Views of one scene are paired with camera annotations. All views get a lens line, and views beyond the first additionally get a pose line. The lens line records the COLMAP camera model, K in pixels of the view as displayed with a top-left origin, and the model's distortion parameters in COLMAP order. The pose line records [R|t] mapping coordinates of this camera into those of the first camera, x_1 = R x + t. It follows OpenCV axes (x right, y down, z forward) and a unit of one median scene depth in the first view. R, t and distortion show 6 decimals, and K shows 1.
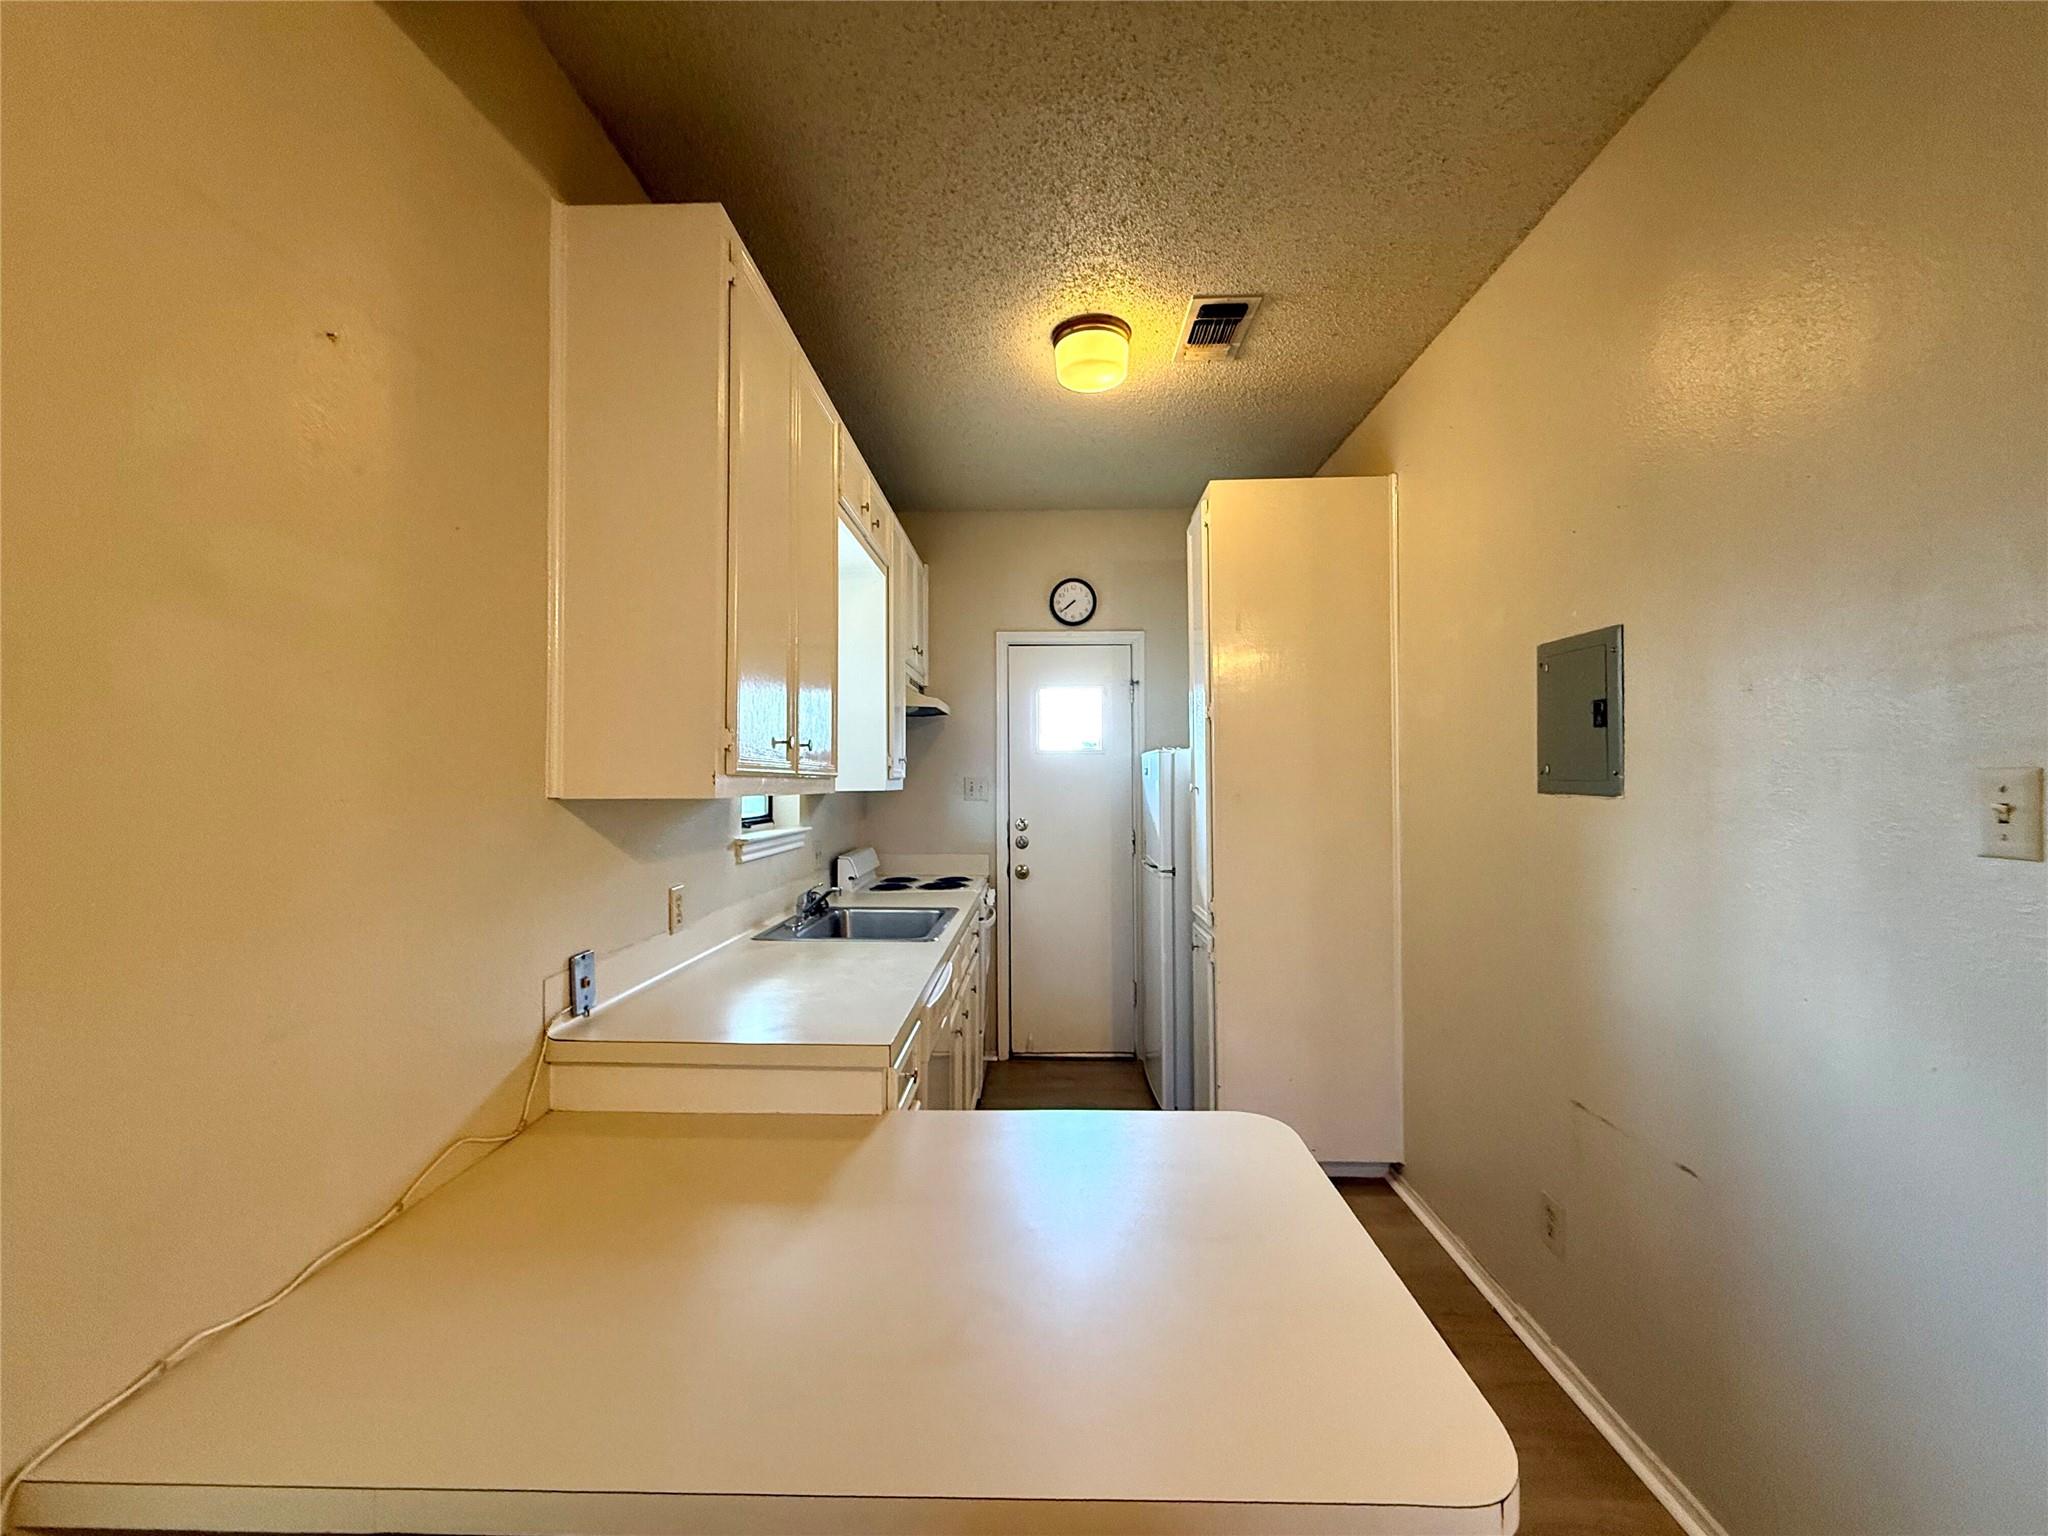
lens RADIAL K [[821.0, 0, 1019.2], [0, 821.0, 761.6], [0, 0, 1]] dist [0.002961, -0.000077]
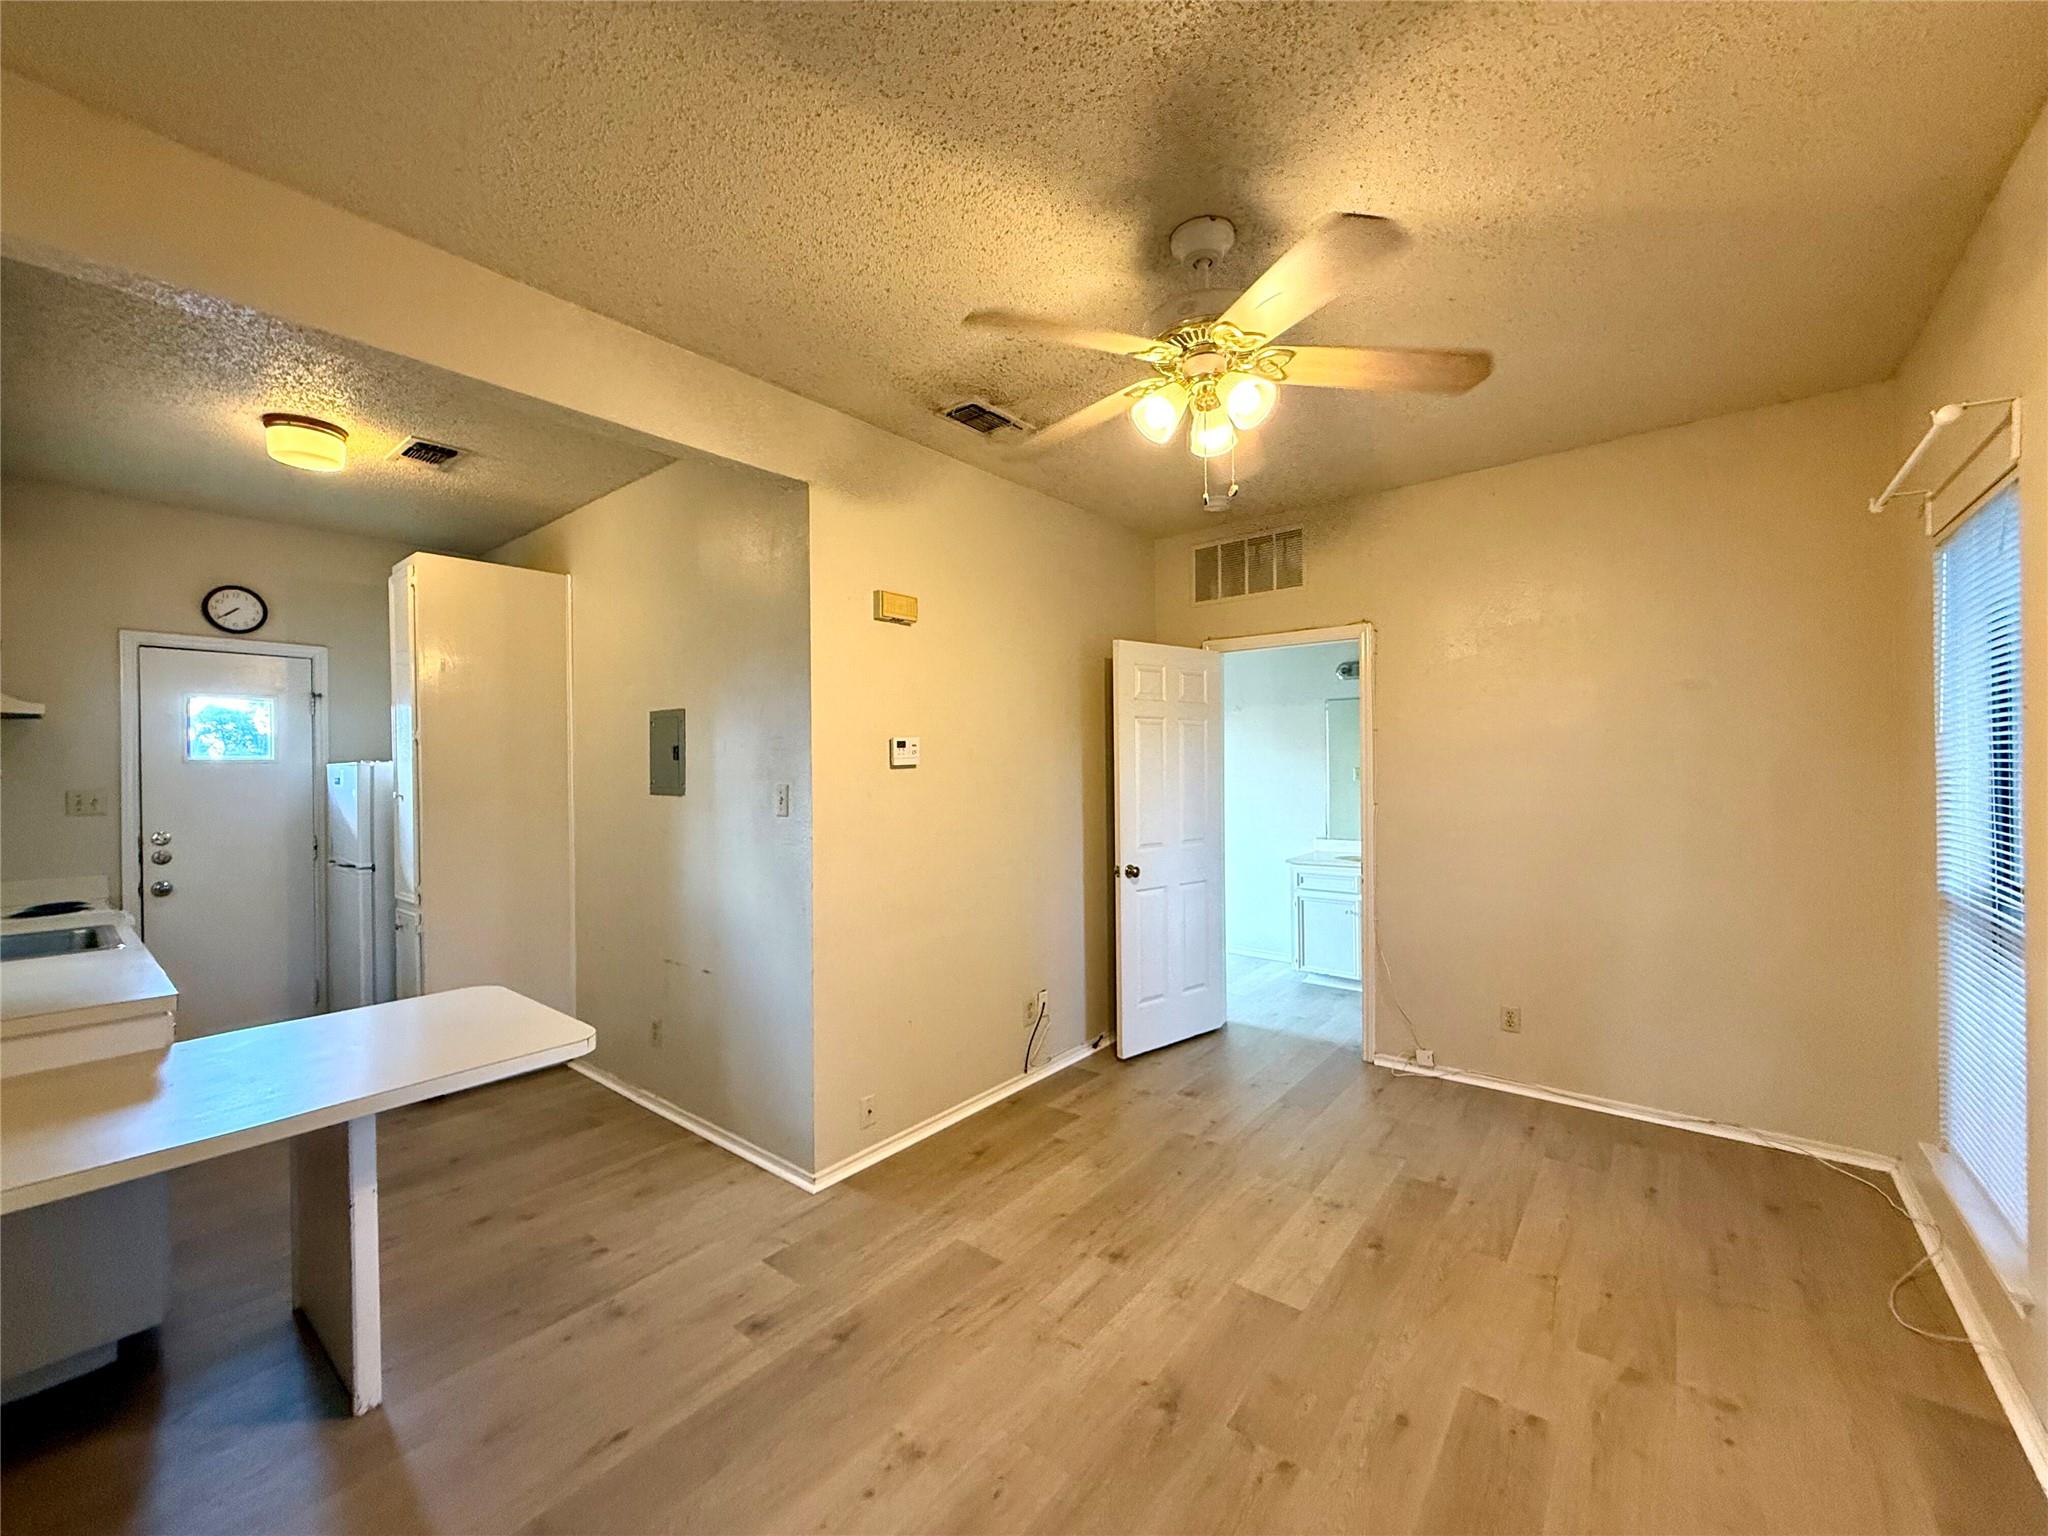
lens RADIAL K [[821.0, 0, 1023.1], [0, 821.0, 765.0], [0, 0, 1]] dist [0.002961, -0.000077]
pose [[0.613088, -0.004189, 0.790004, -0.165295], [-0.006513, 0.999925, 0.010356, -0.029087], [-0.789988, -0.011494, 0.613015, -0.432298]]
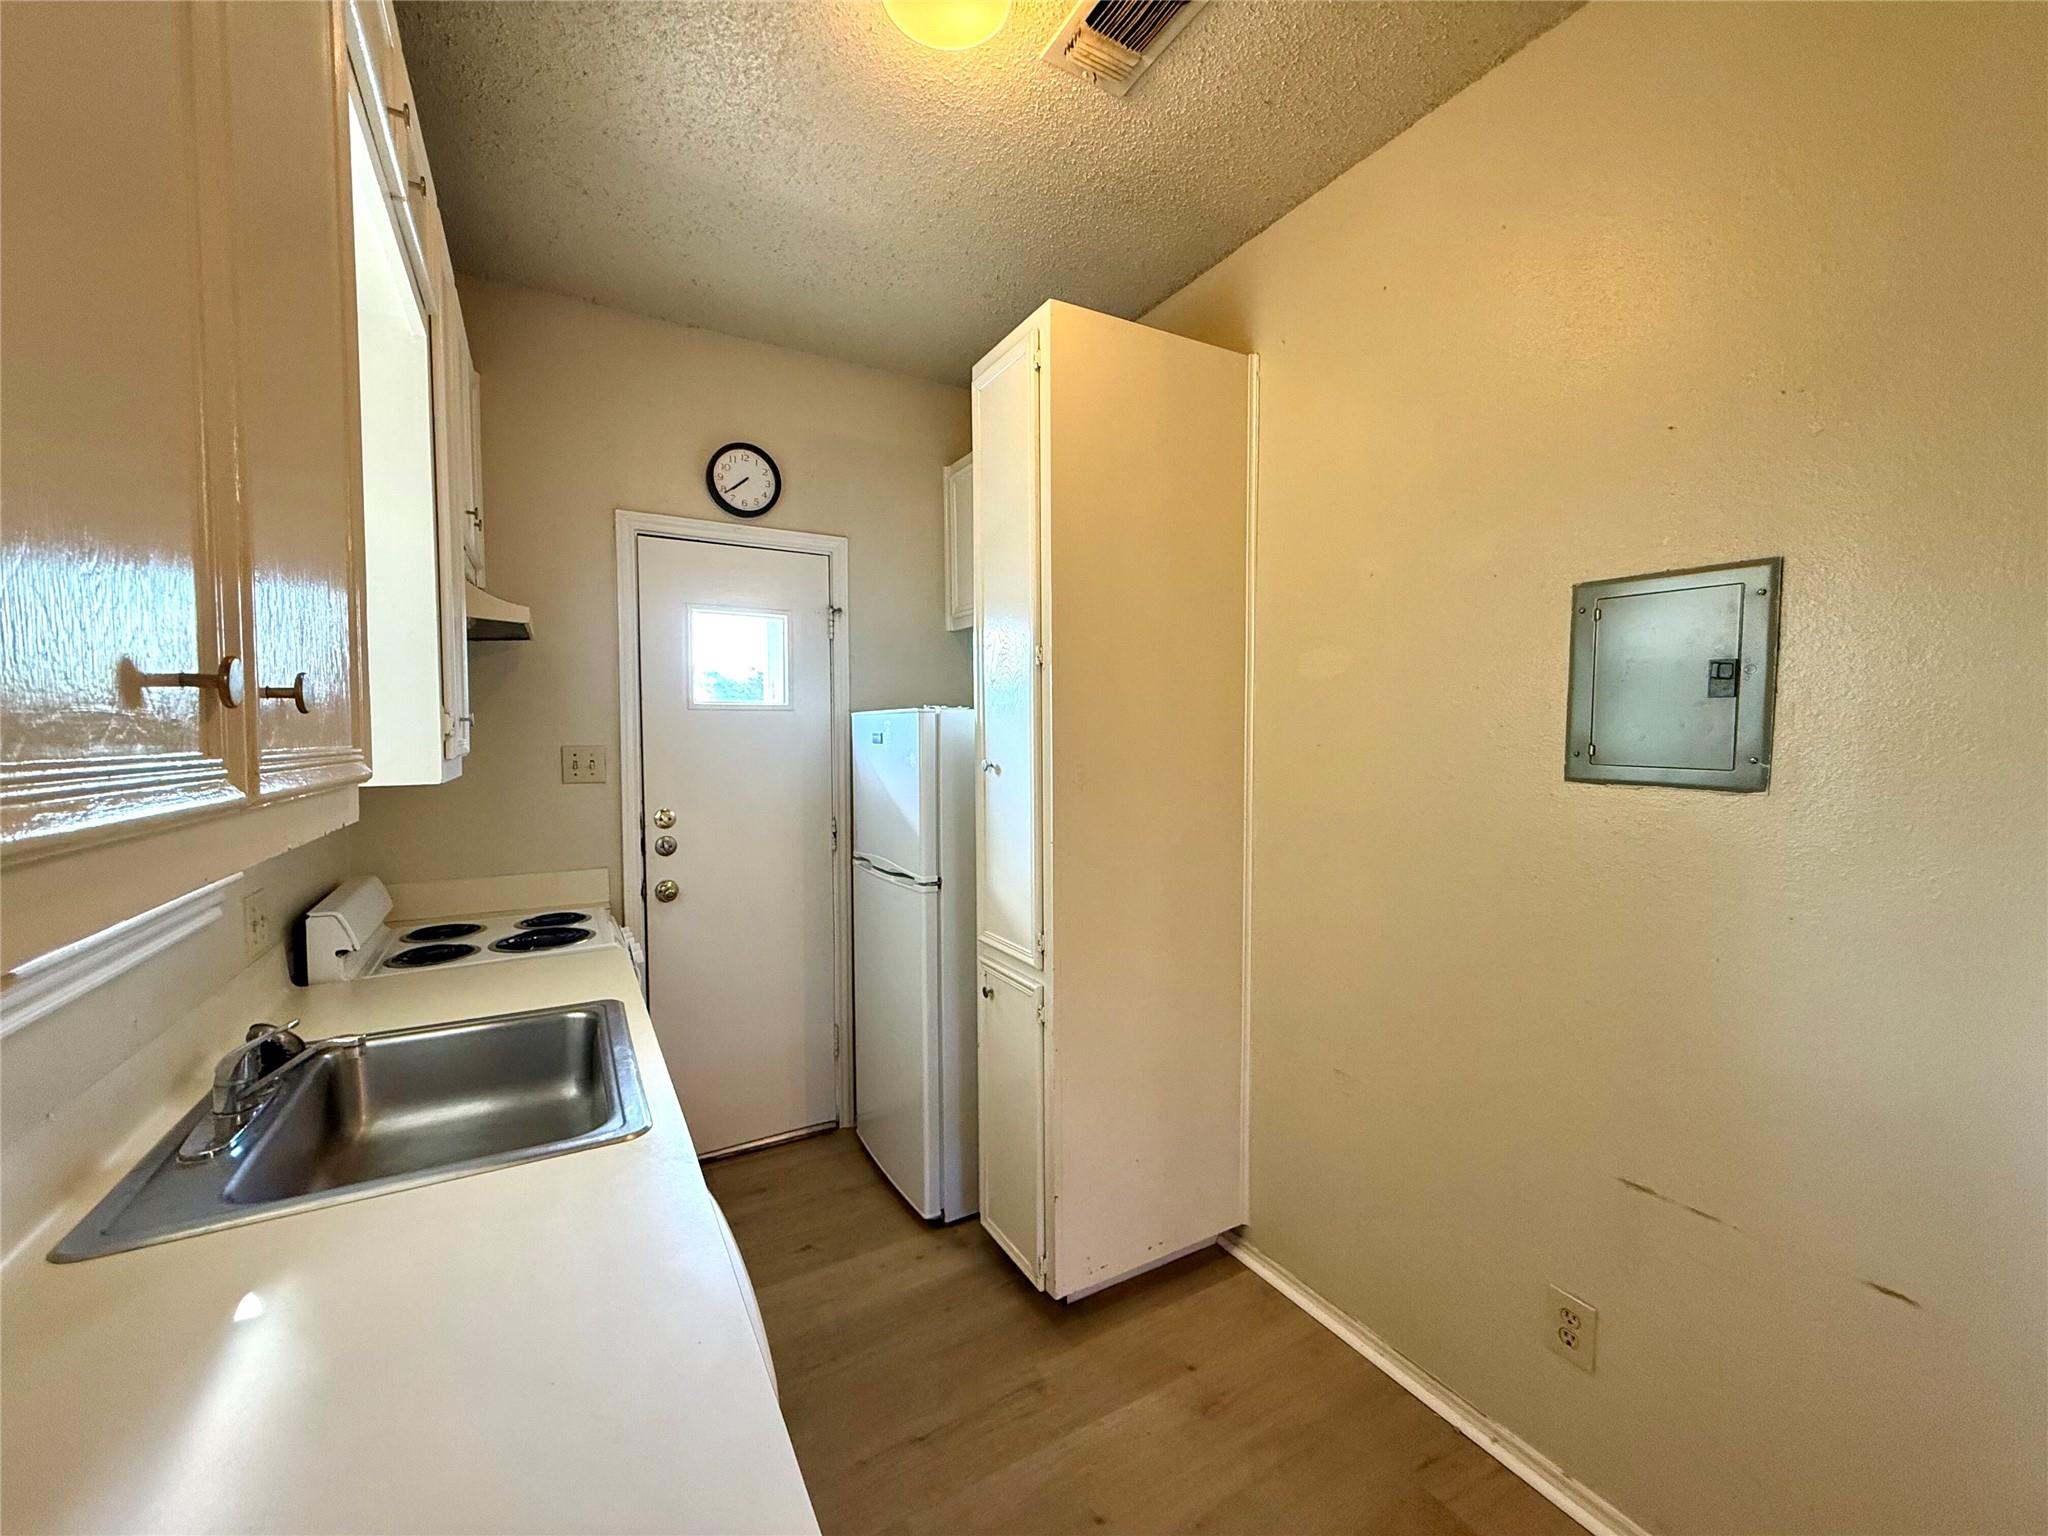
lens RADIAL K [[821.0, 0, 1023.1], [0, 821.0, 767.2], [0, 0, 1]] dist [0.002961, -0.000077]
pose [[0.851372, -0.020830, 0.524148, -0.114963], [-0.013688, 0.997989, 0.061895, -0.008952], [-0.524383, -0.059870, 0.849375, 0.371707]]
